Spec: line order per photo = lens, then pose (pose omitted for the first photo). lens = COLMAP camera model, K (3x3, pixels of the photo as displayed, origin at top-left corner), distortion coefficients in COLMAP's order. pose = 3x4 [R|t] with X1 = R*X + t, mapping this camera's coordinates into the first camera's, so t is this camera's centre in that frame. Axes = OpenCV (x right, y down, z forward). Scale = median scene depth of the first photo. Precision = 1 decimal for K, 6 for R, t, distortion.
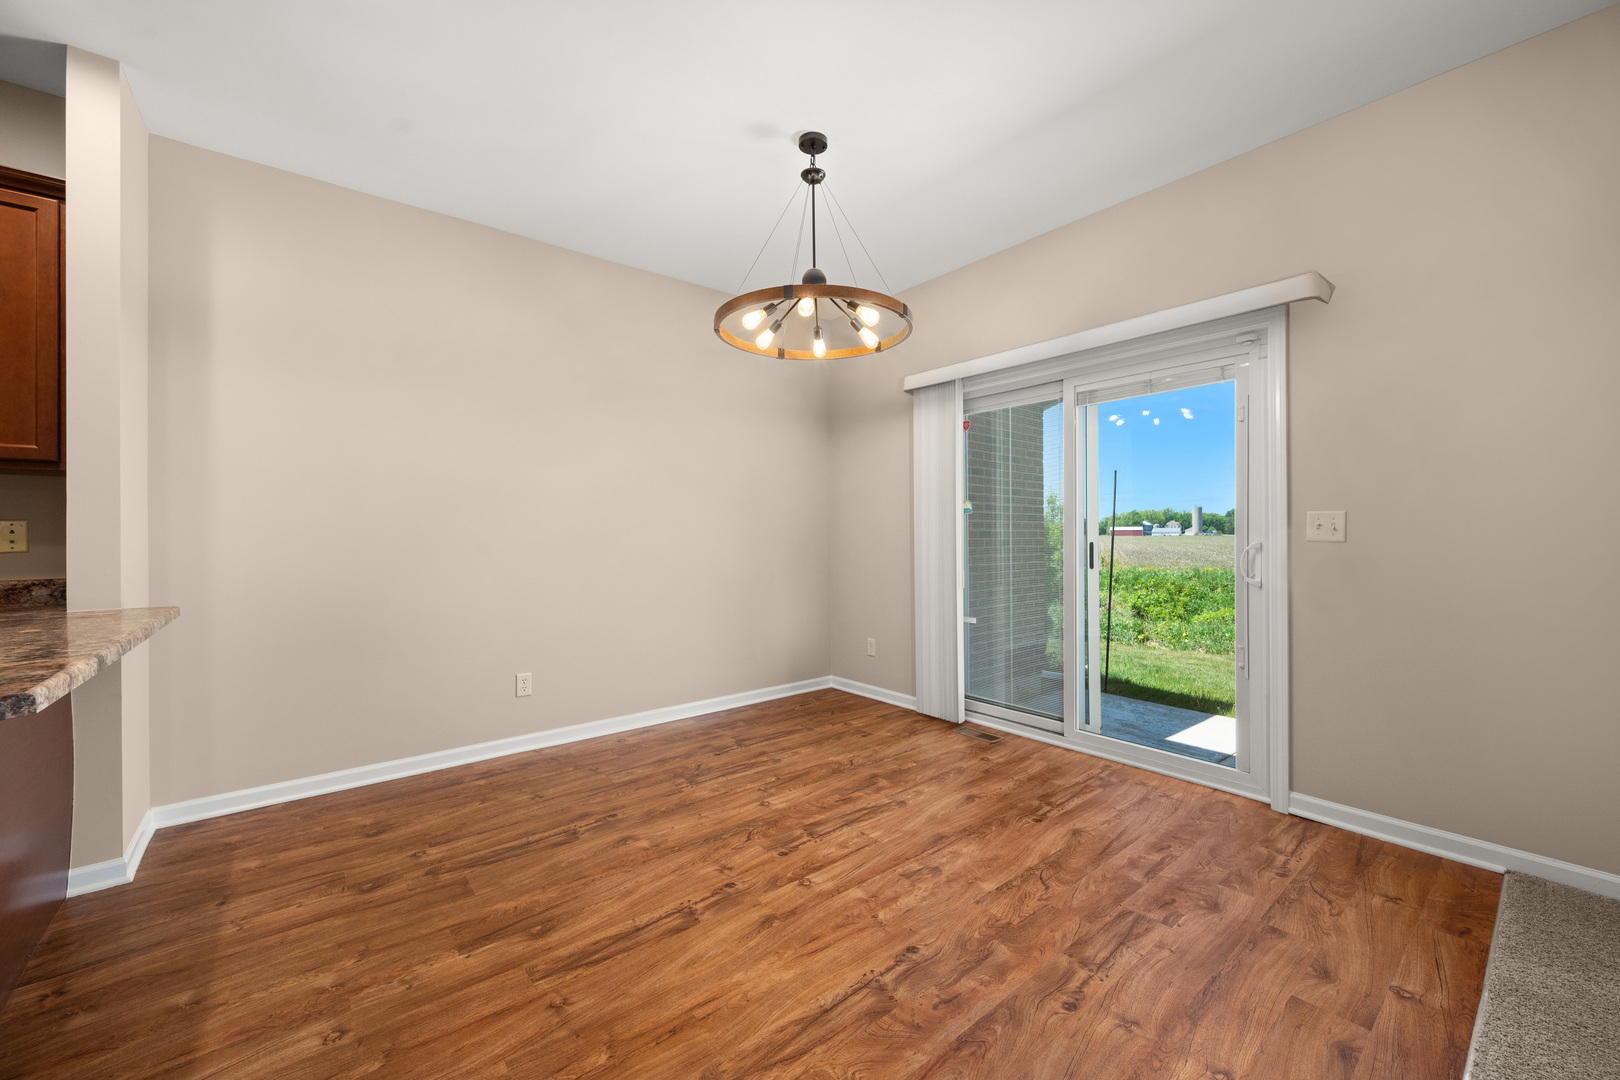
lens RADIAL K [[642.9, 0, 811.0], [0, 642.9, 531.7], [0, 0, 1]] dist [-0.001789, -0.000004]
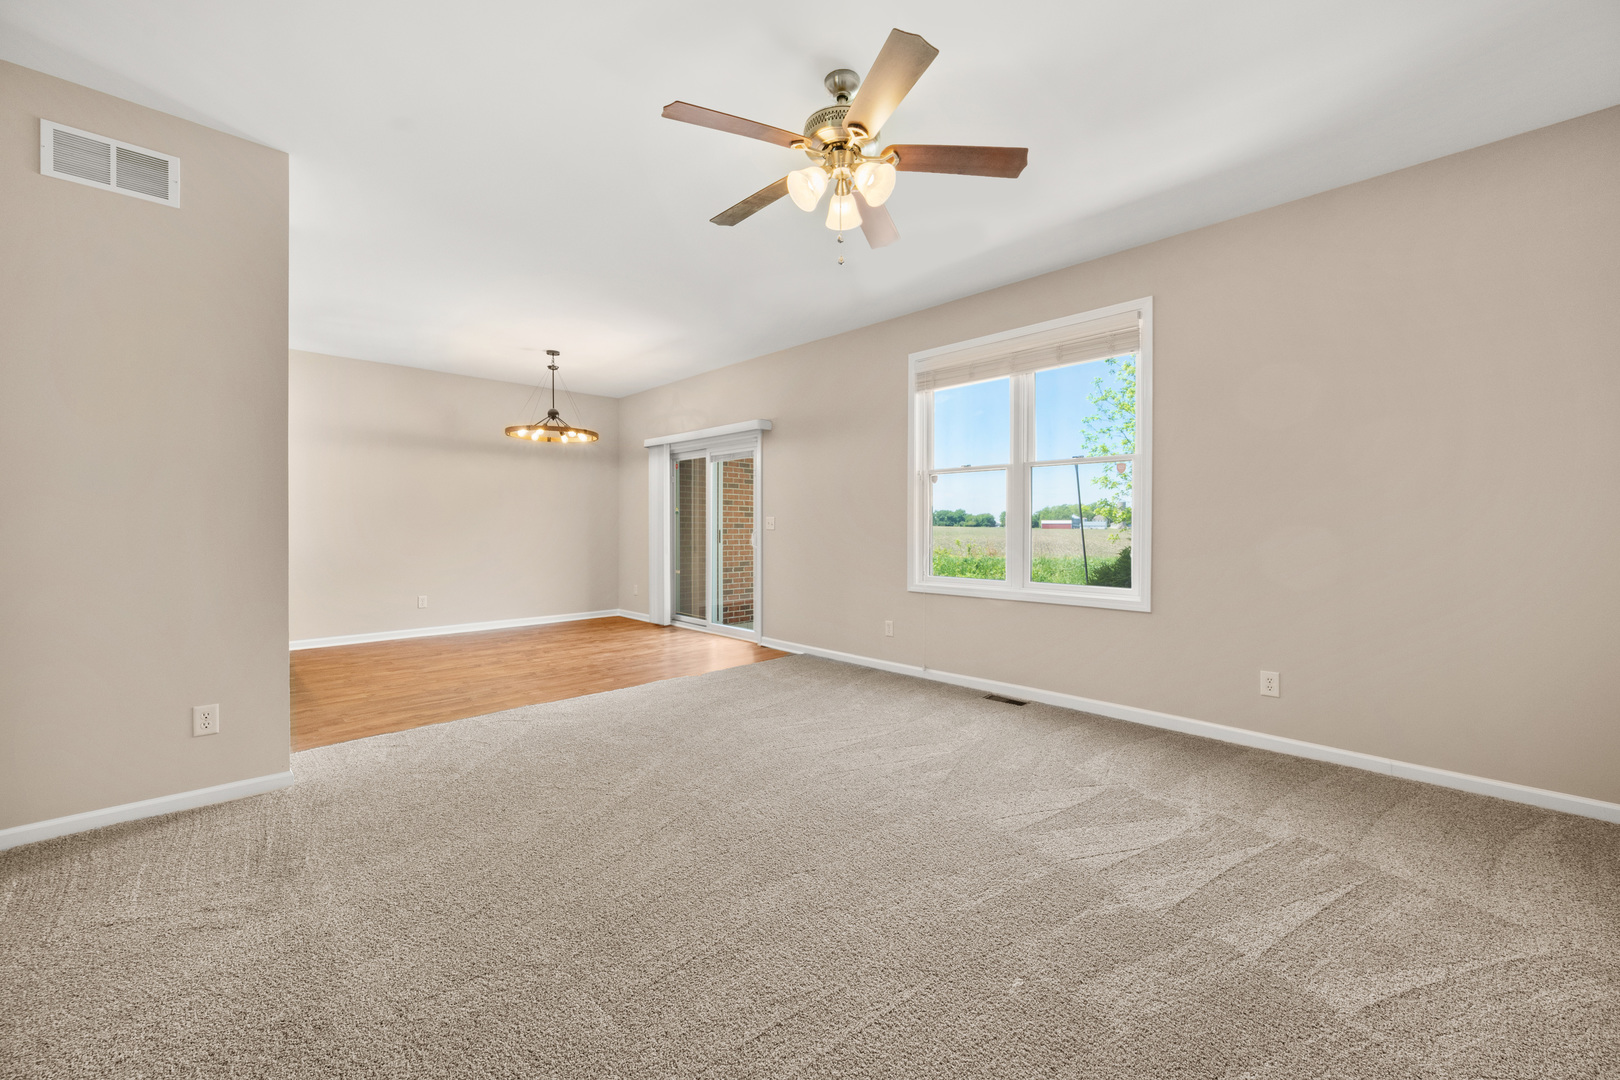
lens RADIAL K [[642.9, 0, 806.2], [0, 642.9, 535.5], [0, 0, 1]] dist [-0.001789, -0.000004]
pose [[0.996178, 0.005597, 0.087171, 0.459627], [-0.007305, 0.999787, 0.019284, -0.006959], [-0.087045, -0.019847, 0.996007, -0.888050]]
